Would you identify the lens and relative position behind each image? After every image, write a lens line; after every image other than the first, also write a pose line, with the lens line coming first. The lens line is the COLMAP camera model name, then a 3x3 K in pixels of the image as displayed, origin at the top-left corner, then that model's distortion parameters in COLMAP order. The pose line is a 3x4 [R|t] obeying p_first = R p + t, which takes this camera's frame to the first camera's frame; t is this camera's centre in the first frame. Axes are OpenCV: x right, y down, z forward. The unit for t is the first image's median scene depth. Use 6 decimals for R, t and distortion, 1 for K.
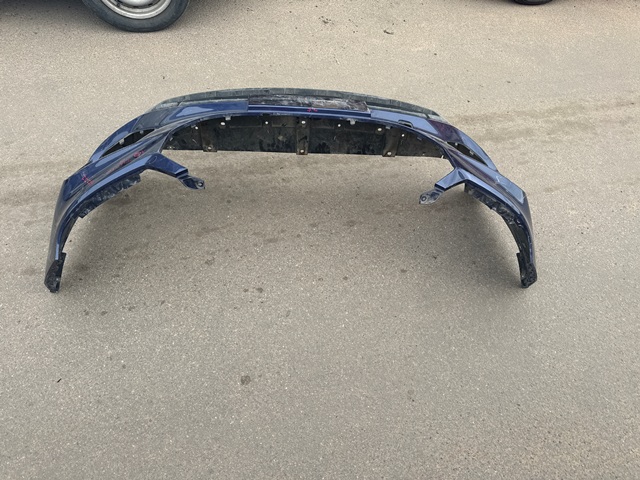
lens RADIAL K [[443.4, 0, 321.1], [0, 443.4, 240.3], [0, 0, 1]] dist [0.006006, -0.017110]
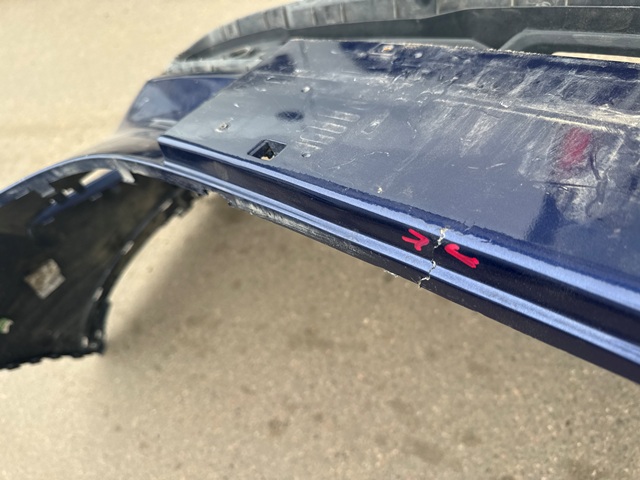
lens RADIAL K [[443.4, 0, 318.3], [0, 443.4, 241.8], [0, 0, 1]] dist [0.006006, -0.017110]
pose [[0.665477, 0.334069, -0.667486, 0.014870], [-0.106404, 0.927578, 0.358159, -0.276167], [0.738795, -0.167323, 0.652828, 0.723412]]
